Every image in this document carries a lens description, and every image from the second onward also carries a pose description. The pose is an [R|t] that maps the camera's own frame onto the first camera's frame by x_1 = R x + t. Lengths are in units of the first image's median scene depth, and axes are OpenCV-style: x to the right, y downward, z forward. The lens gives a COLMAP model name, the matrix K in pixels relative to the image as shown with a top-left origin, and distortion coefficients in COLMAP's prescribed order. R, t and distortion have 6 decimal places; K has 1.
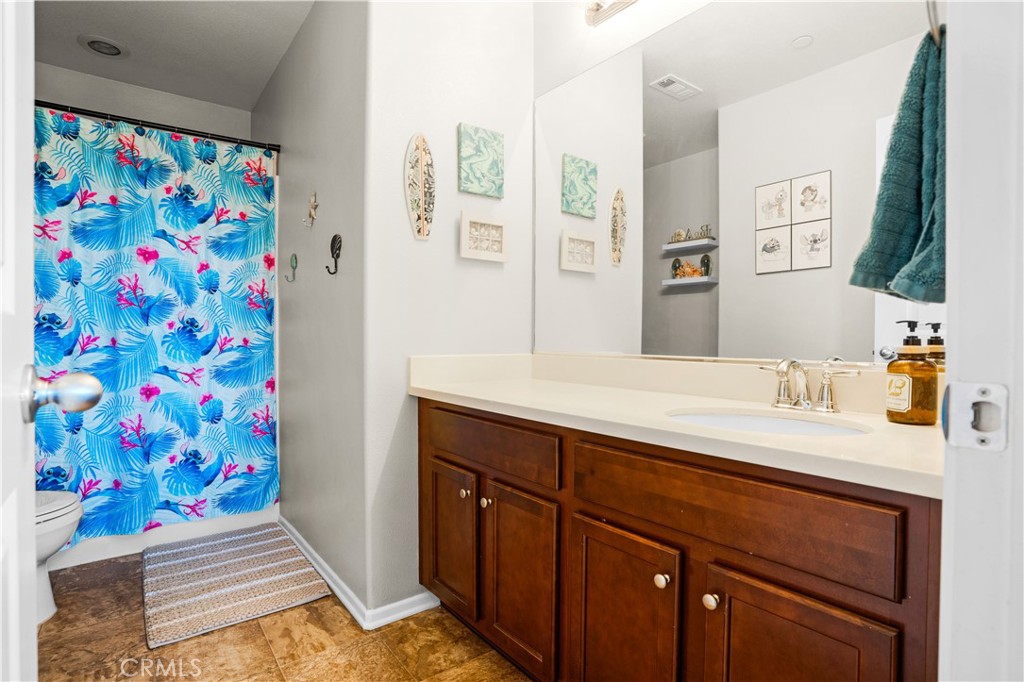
lens RADIAL K [[497.0, 0, 518.1], [0, 497.0, 341.9], [0, 0, 1]] dist [-0.057403, 0.009015]
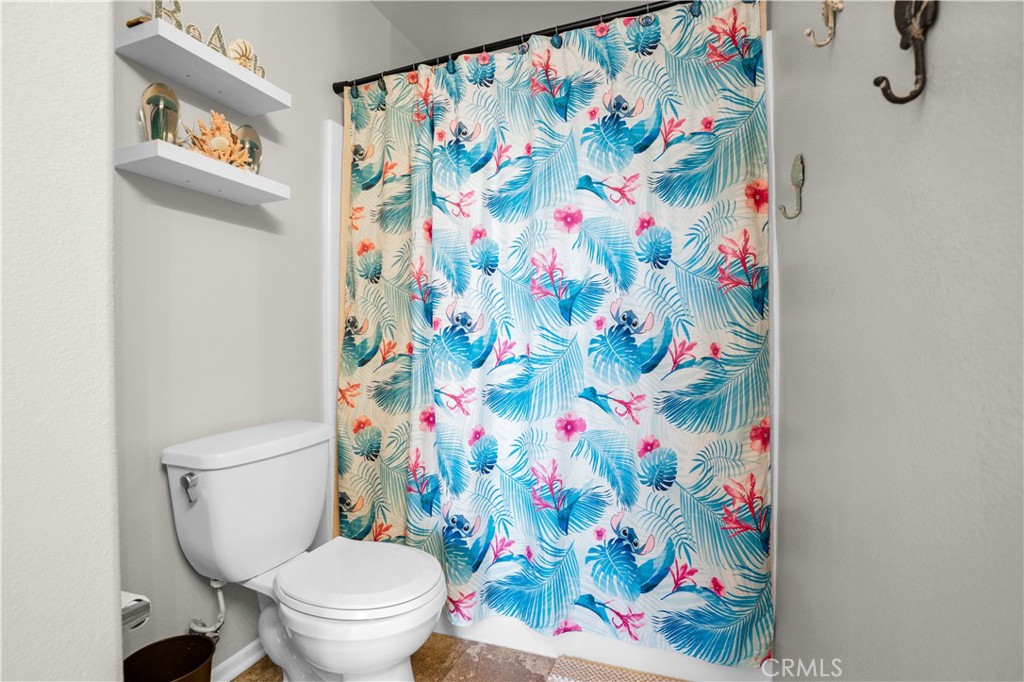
lens RADIAL K [[497.0, 0, 509.3], [0, 497.0, 341.0], [0, 0, 1]] dist [-0.057403, 0.009015]
pose [[0.508645, -0.000512, -0.860976, -0.214595], [0.000451, 1.000000, -0.000329, -0.011168], [0.860976, -0.000221, 0.508645, 0.555236]]
